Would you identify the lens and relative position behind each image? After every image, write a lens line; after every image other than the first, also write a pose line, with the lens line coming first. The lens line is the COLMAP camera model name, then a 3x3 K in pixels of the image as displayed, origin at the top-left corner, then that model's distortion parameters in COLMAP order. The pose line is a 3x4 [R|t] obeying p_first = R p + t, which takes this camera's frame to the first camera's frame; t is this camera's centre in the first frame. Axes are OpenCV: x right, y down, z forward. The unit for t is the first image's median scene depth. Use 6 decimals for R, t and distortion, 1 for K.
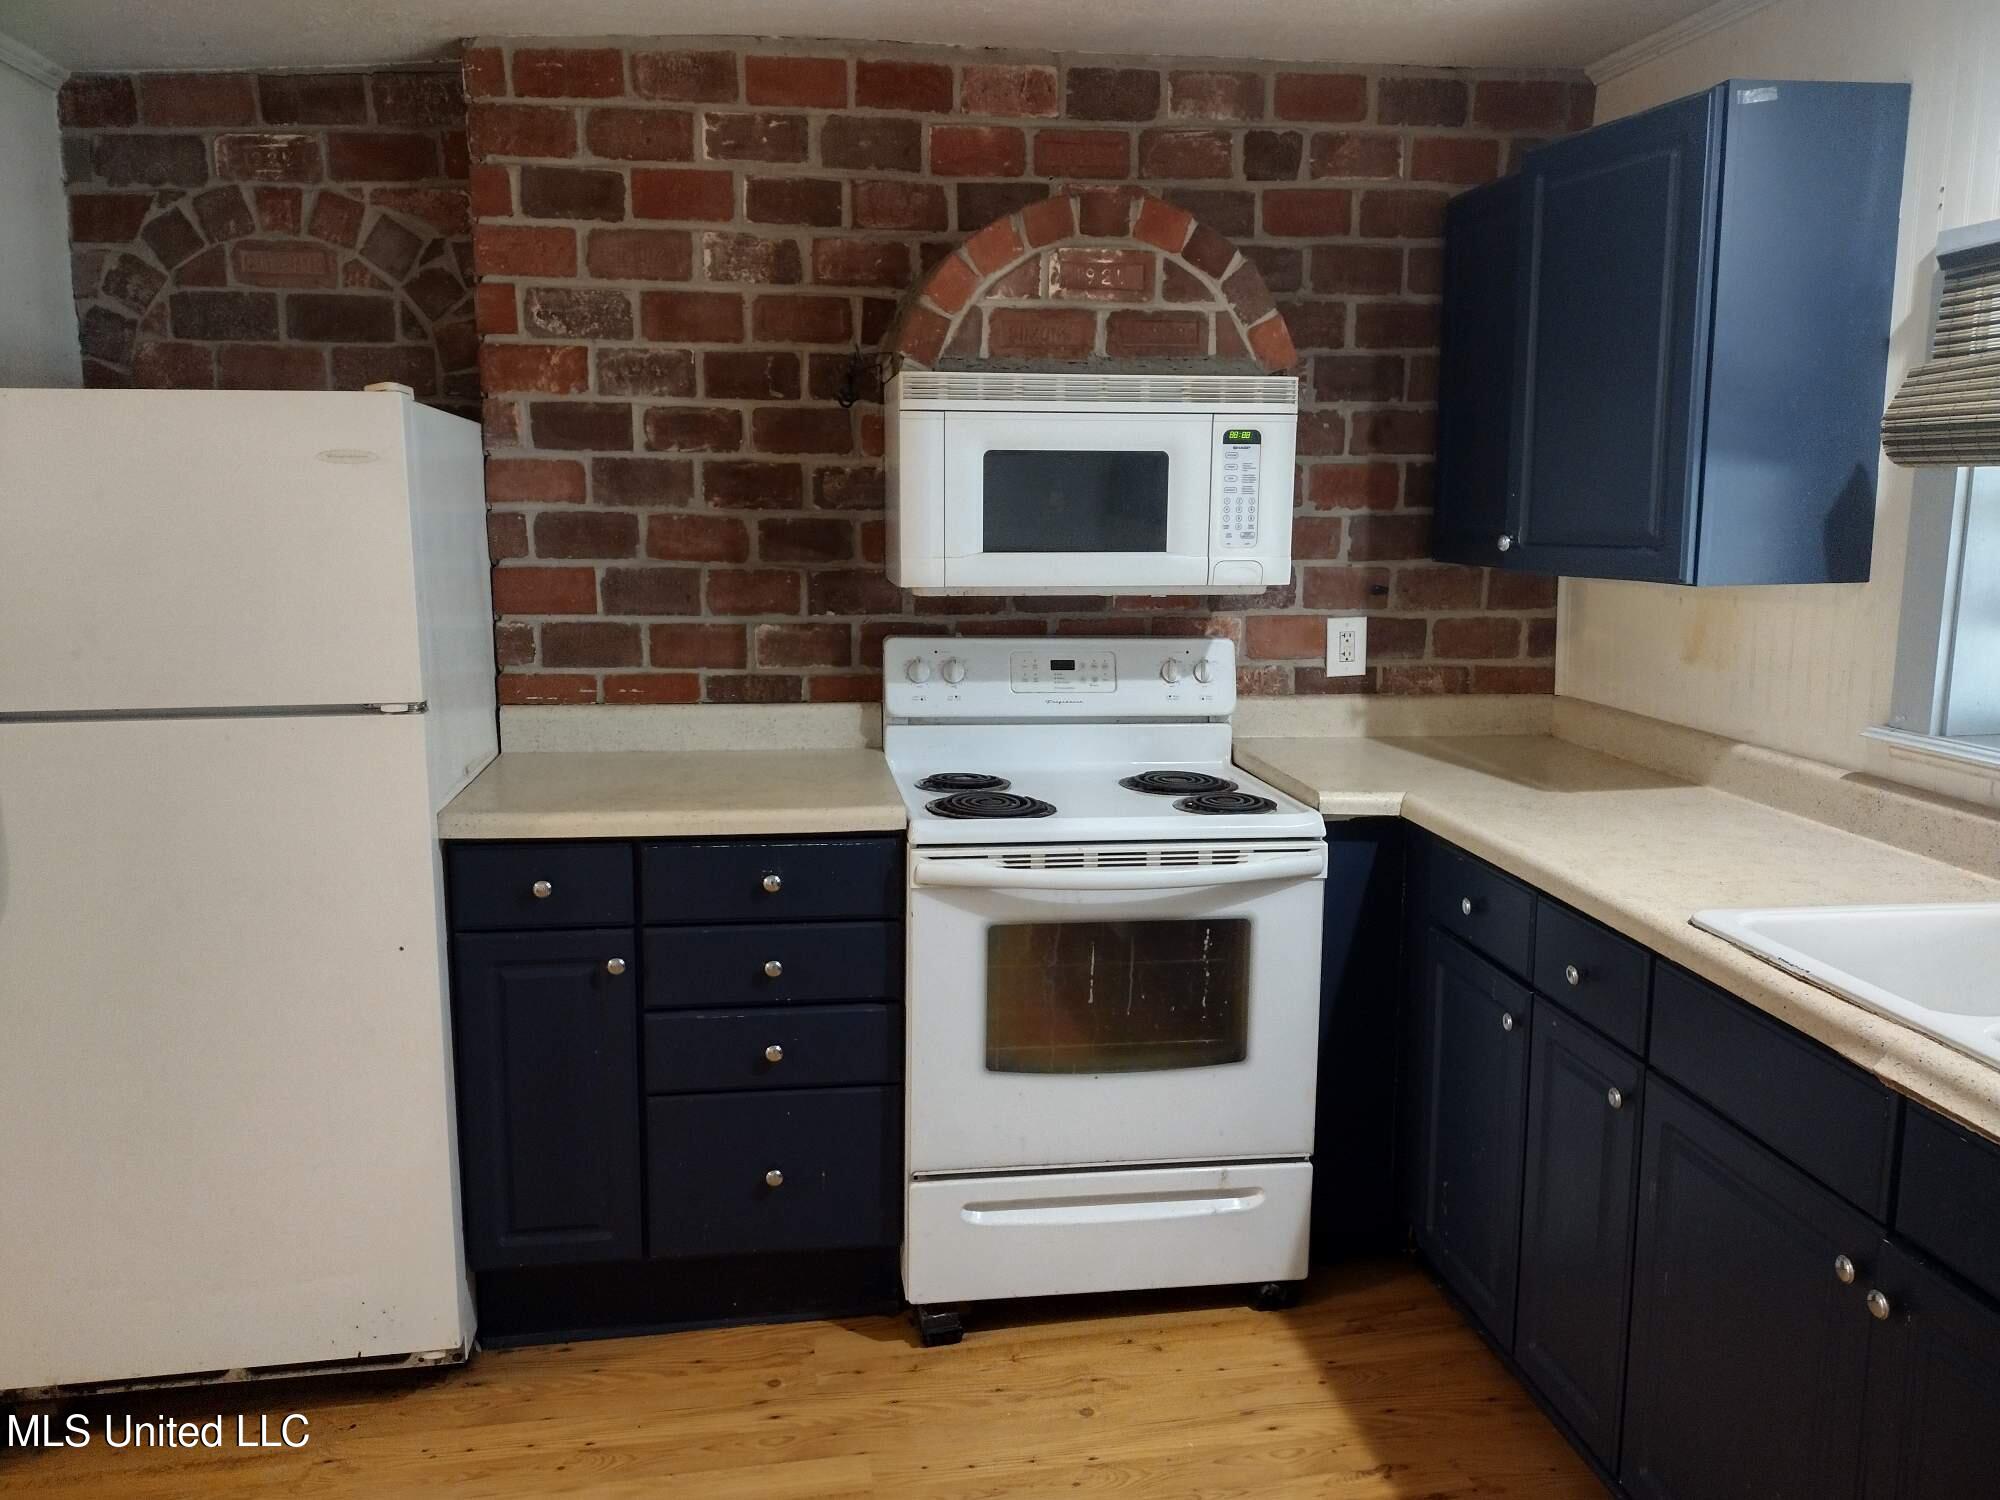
lens RADIAL K [[1520.4, 0, 1000.0], [0, 1520.4, 750.0], [0, 0, 1]] dist [0.102238, -0.109386]
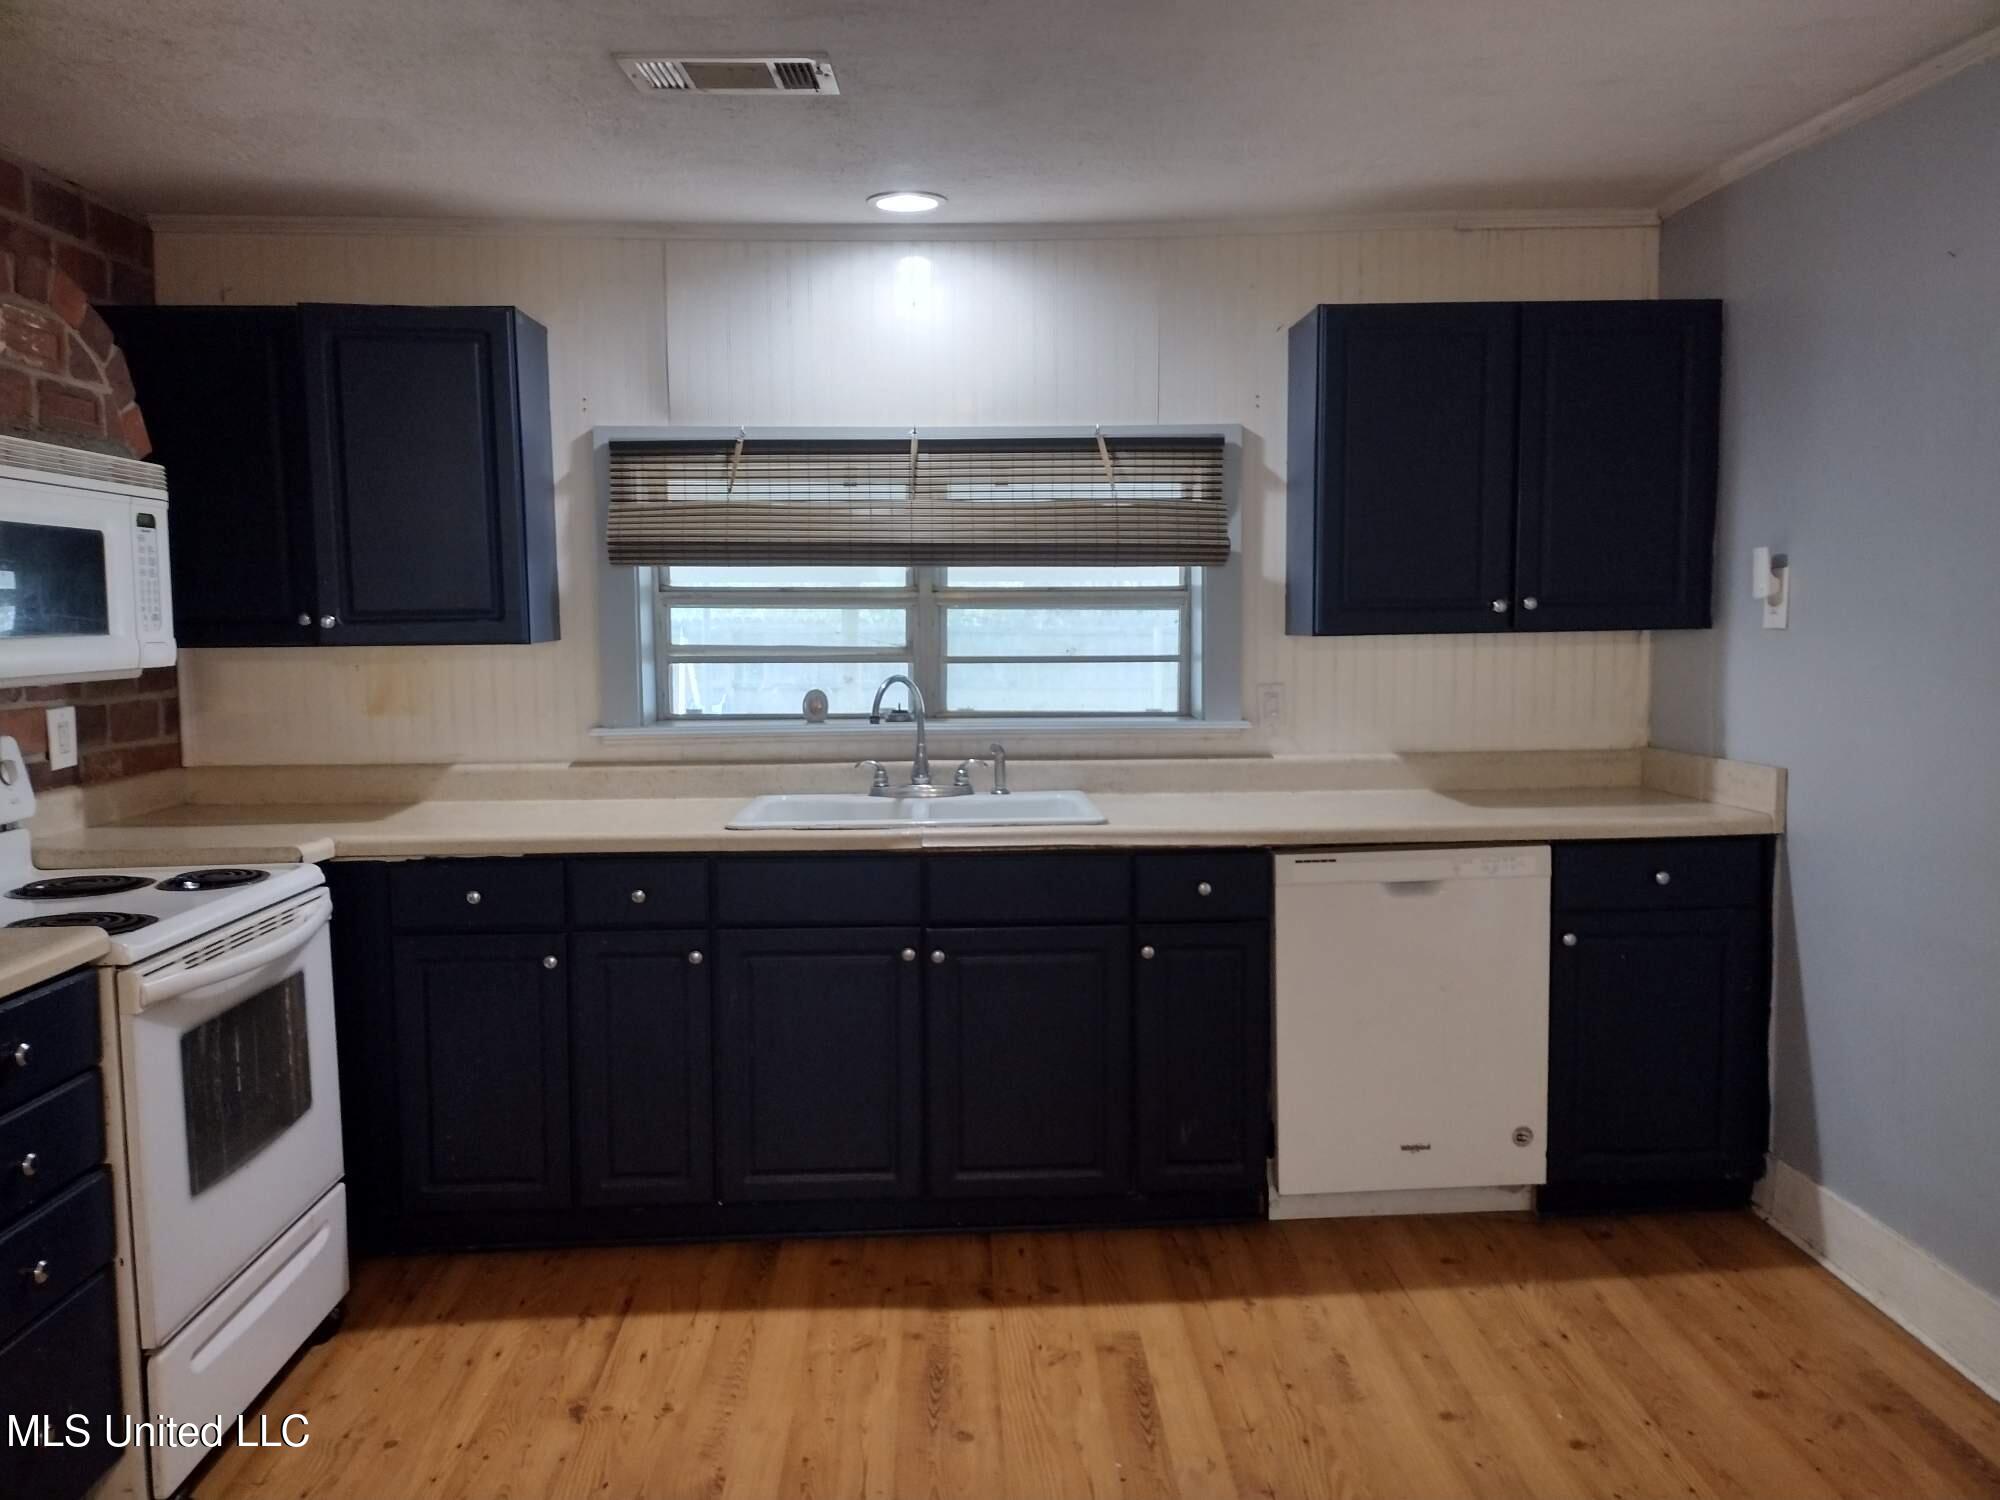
lens RADIAL K [[1520.4, 0, 1000.0], [0, 1520.4, 750.0], [0, 0, 1]] dist [0.102238, -0.109386]
pose [[0.107095, -0.097746, 0.989432, -0.823710], [0.179166, 0.980762, 0.077497, -0.035906], [-0.977972, 0.168973, 0.122548, 0.358563]]
